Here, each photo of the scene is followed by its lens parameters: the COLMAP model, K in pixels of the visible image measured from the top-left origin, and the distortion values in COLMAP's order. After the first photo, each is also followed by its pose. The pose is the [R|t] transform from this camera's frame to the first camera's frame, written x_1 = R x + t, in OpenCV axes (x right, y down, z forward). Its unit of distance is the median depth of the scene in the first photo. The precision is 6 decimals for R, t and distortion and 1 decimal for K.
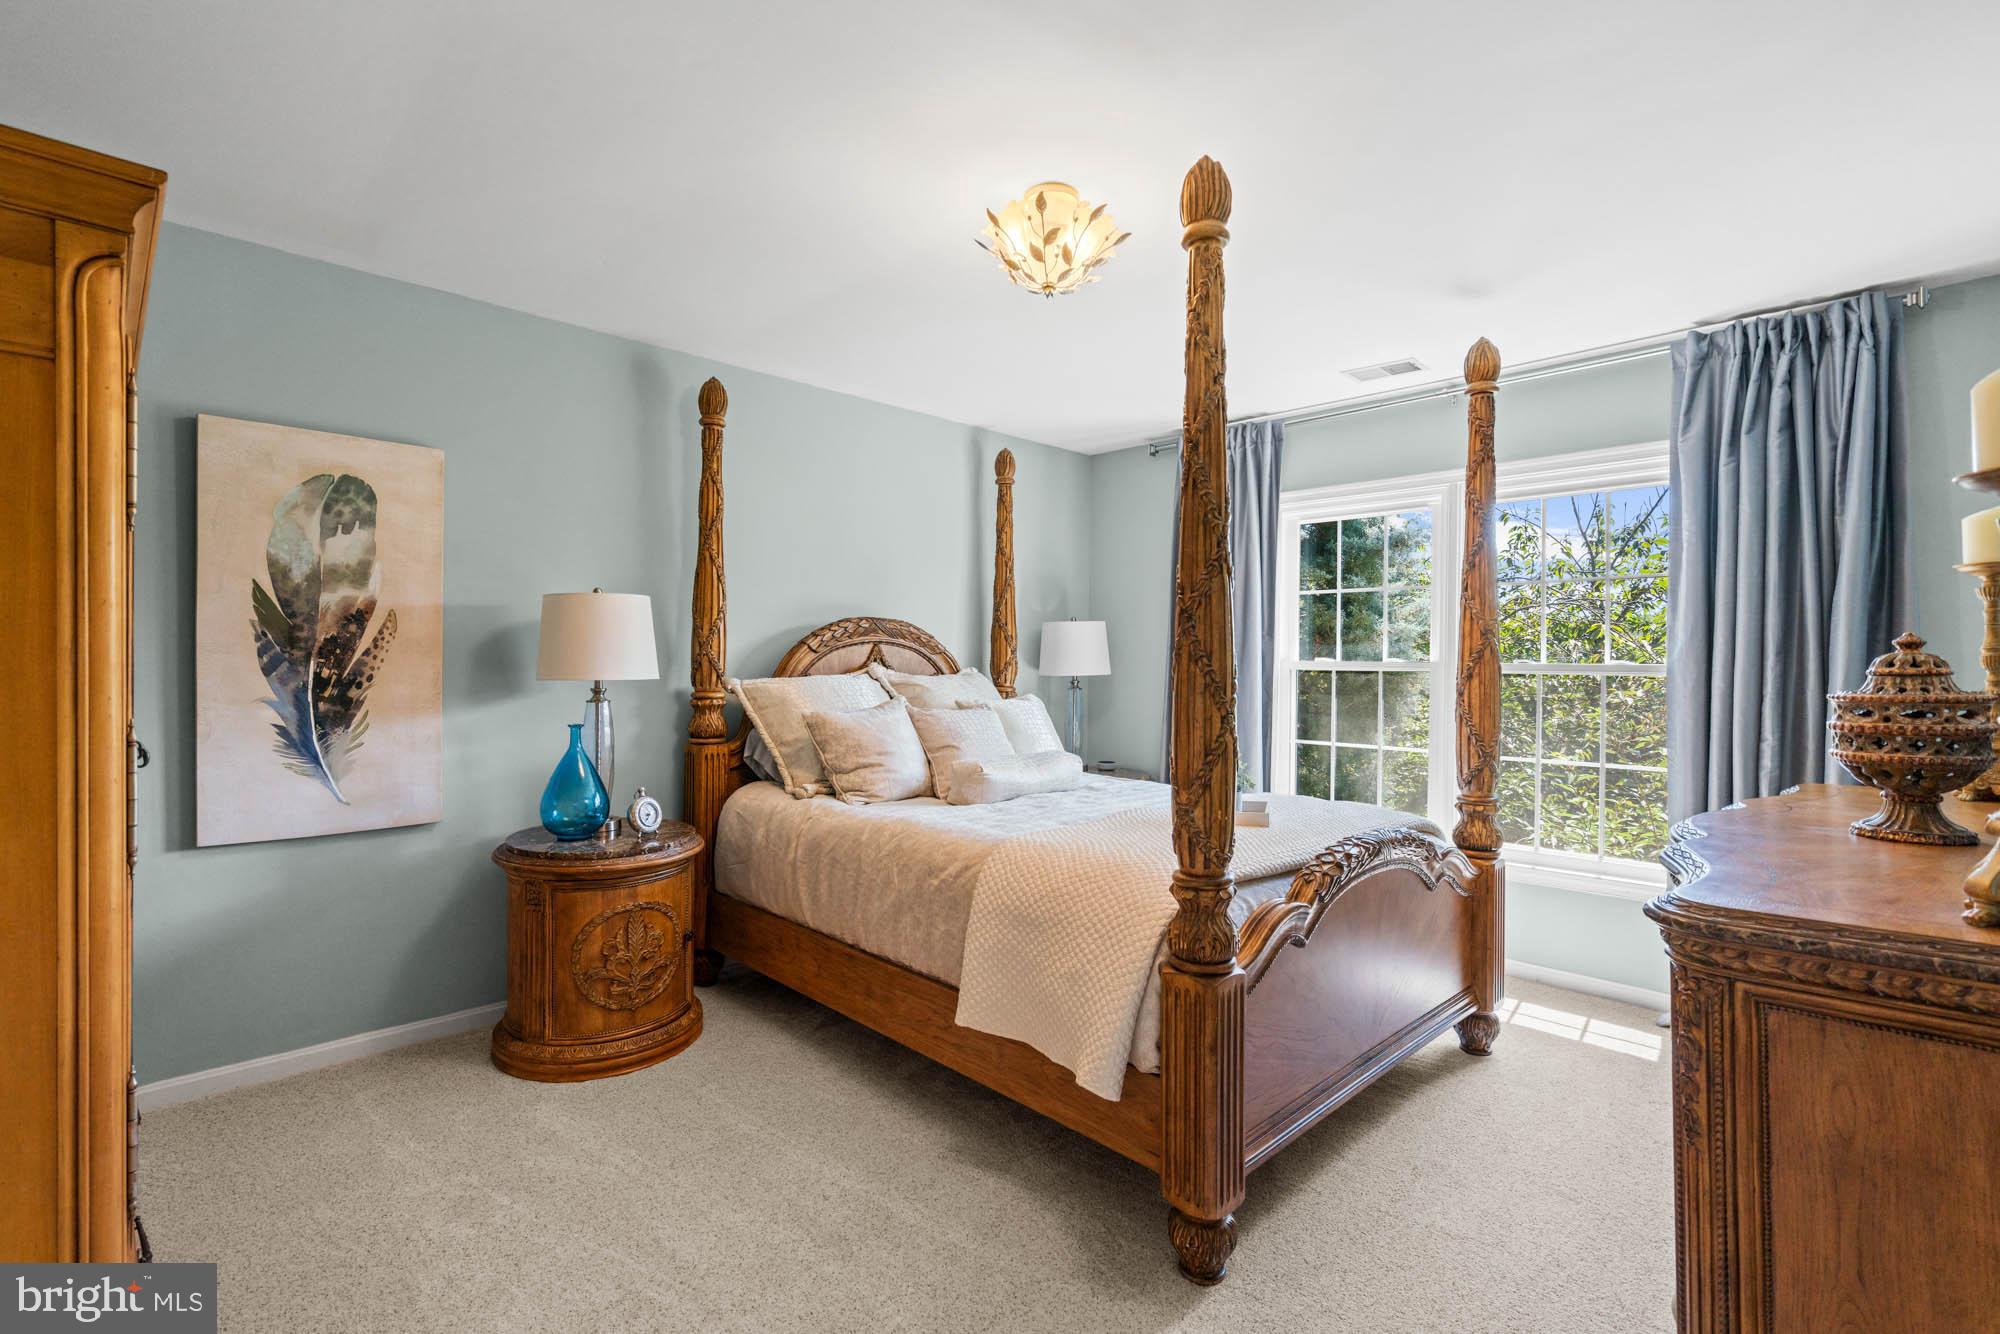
lens RADIAL K [[913.6, 0, 1000.3], [0, 913.6, 664.6], [0, 0, 1]] dist [-0.002093, 0.004602]
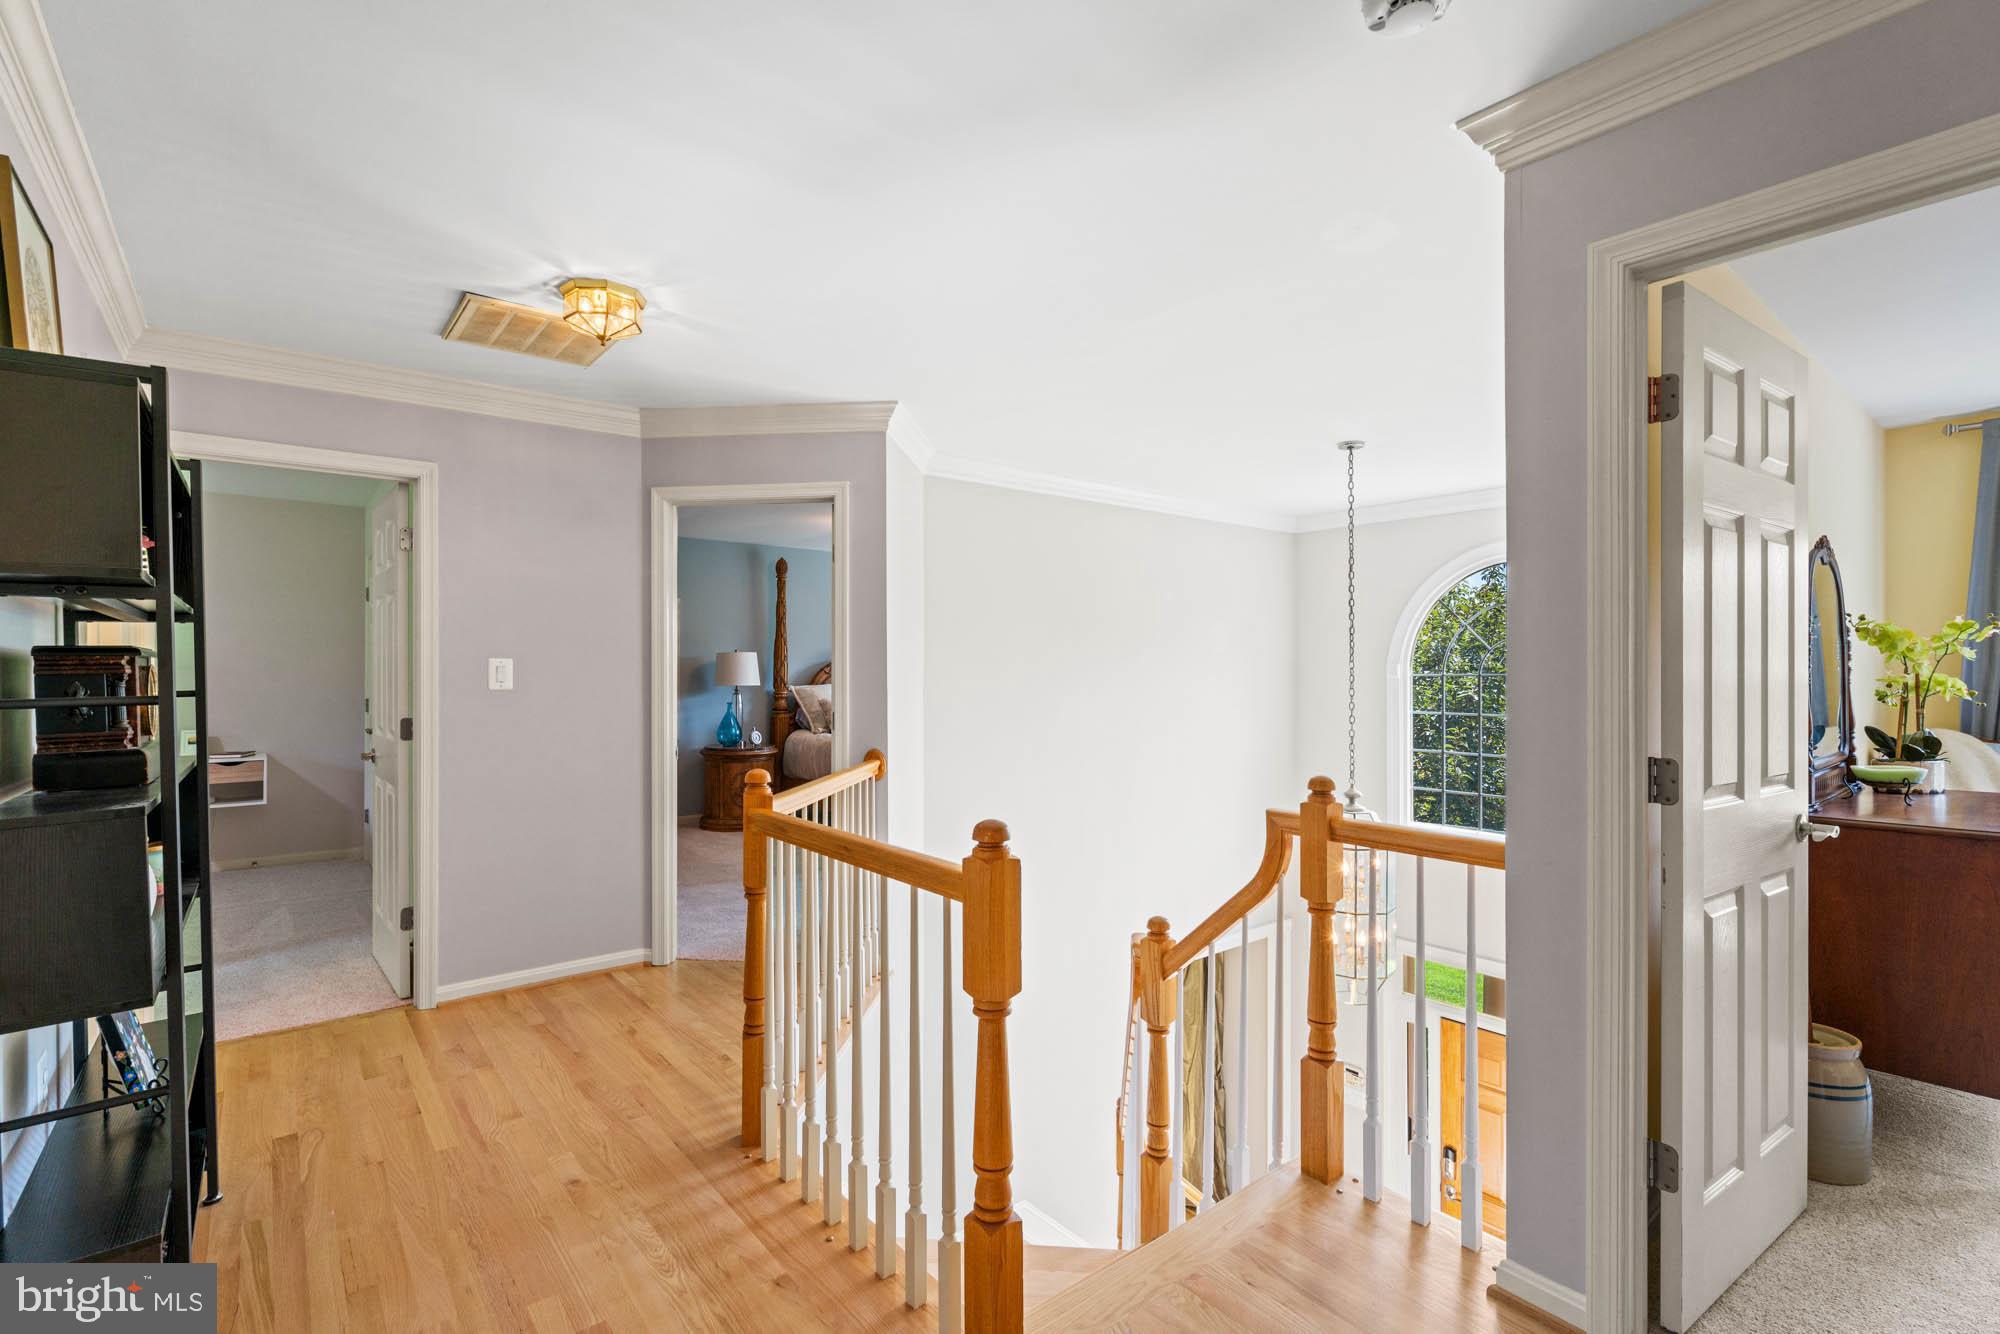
lens RADIAL K [[913.6, 0, 999.3], [0, 913.6, 676.6], [0, 0, 1]] dist [-0.002093, 0.004602]
pose [[0.995555, -0.004938, -0.094053, 0.471182], [0.004761, 0.999986, -0.002105, 0.000477], [0.094062, 0.001648, 0.995565, -1.310960]]
